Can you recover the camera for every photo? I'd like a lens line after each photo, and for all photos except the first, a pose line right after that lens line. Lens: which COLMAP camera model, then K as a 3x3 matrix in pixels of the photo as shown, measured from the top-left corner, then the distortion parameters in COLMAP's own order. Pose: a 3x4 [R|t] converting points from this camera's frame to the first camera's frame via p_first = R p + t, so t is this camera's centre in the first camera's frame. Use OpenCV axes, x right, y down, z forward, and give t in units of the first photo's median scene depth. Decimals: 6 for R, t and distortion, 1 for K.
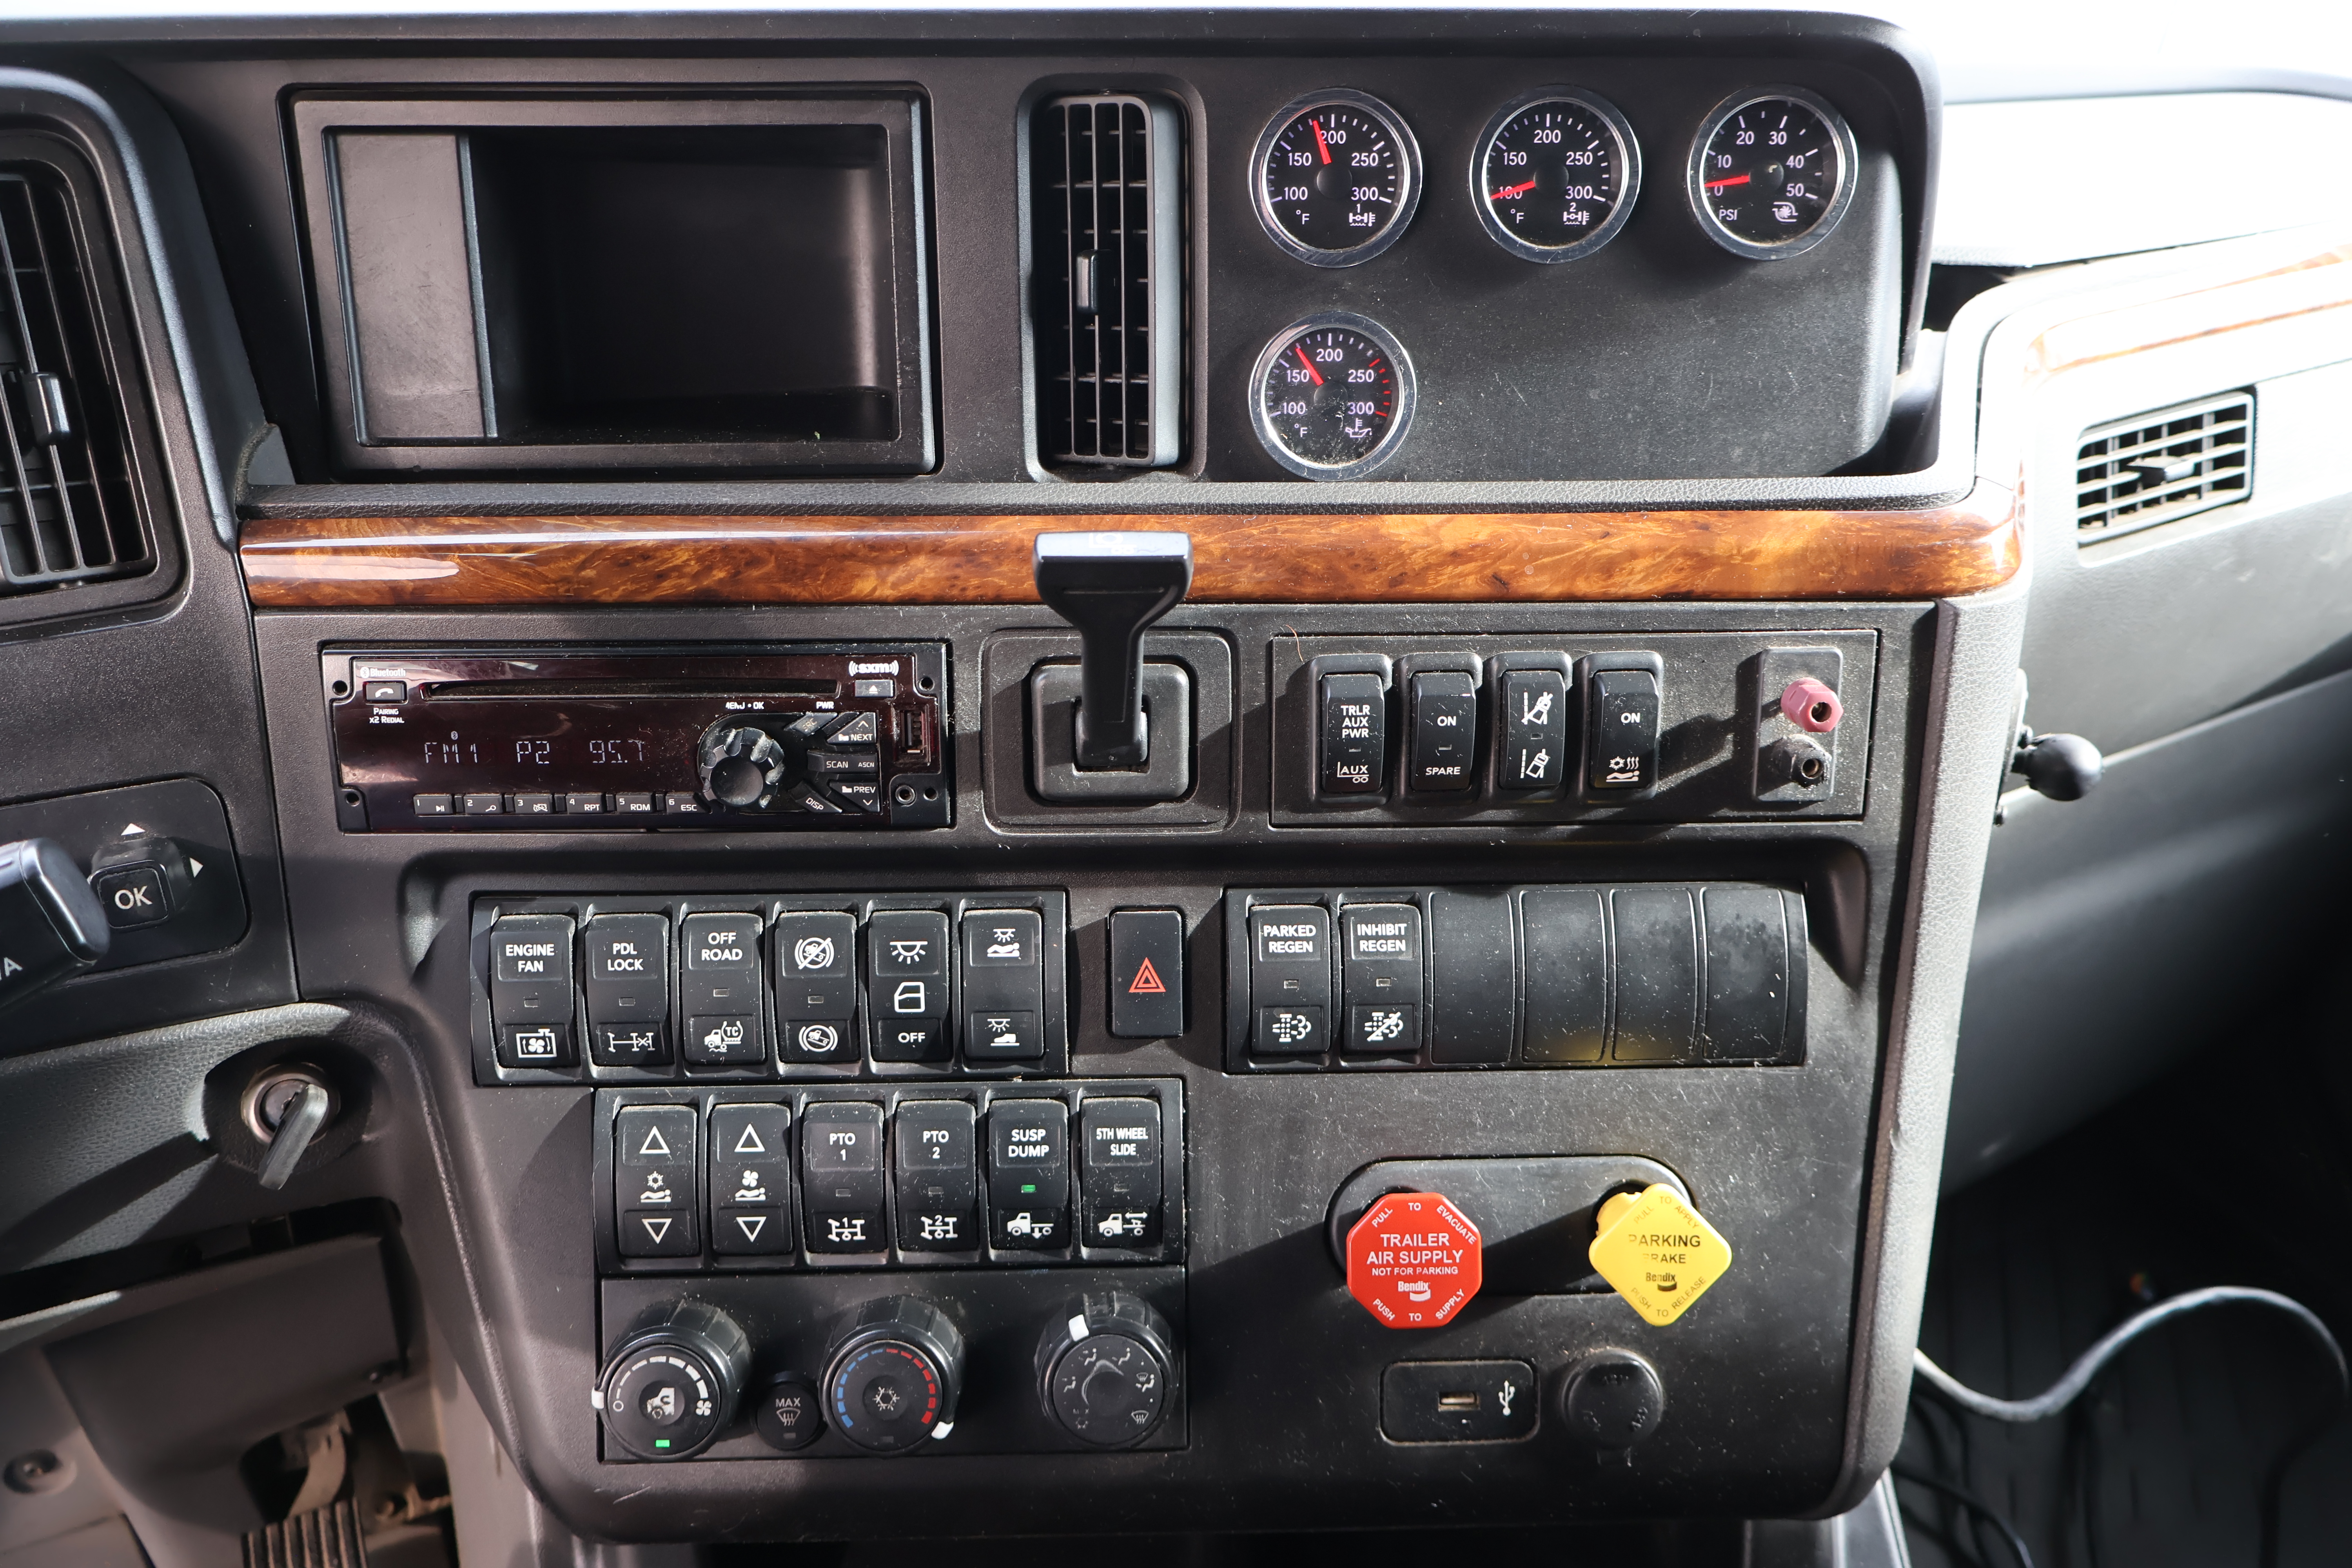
lens RADIAL K [[1980.4, 0, 1178.1], [0, 1980.4, 777.5], [0, 0, 1]] dist [0.009592, -0.009366]
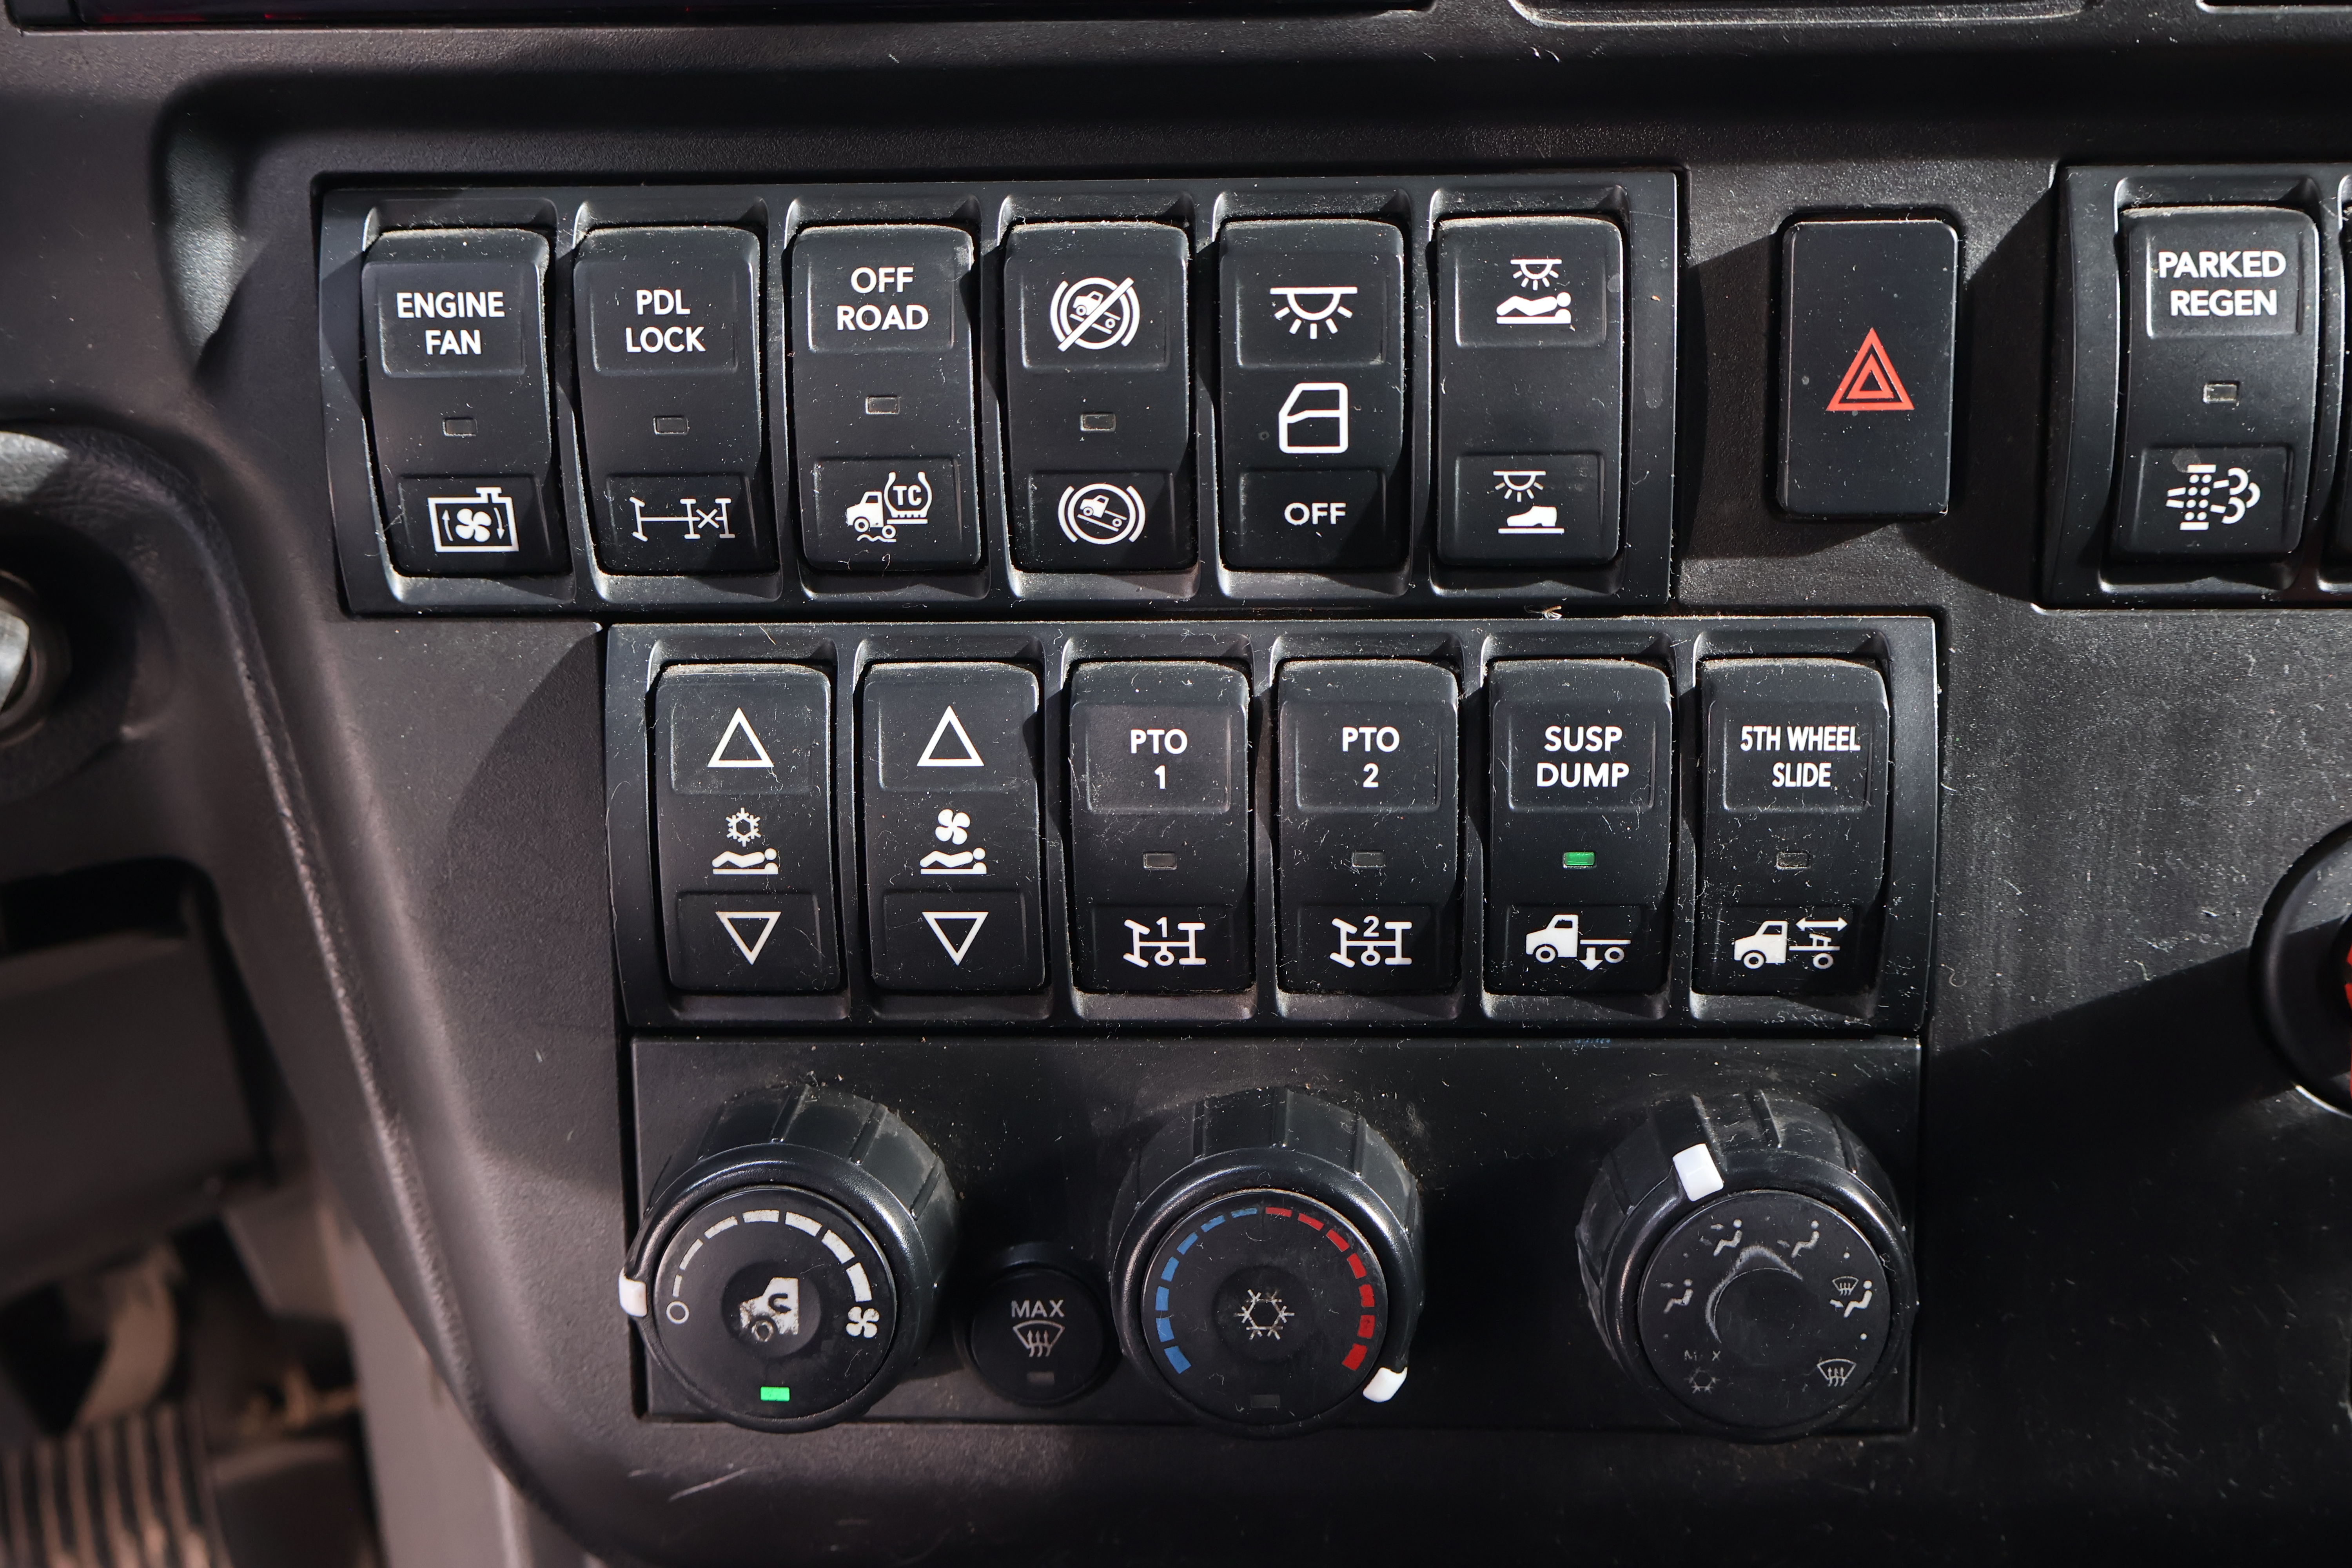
lens RADIAL K [[3086.7, 0, 1175.7], [0, 3086.7, 723.9], [0, 0, 1]] dist [0.027109, 0.018952]
pose [[0.995640, 0.012585, -0.092427, -0.100498], [0.001641, 0.988340, 0.152253, 0.072795], [0.093265, -0.151741, 0.984010, 0.320228]]
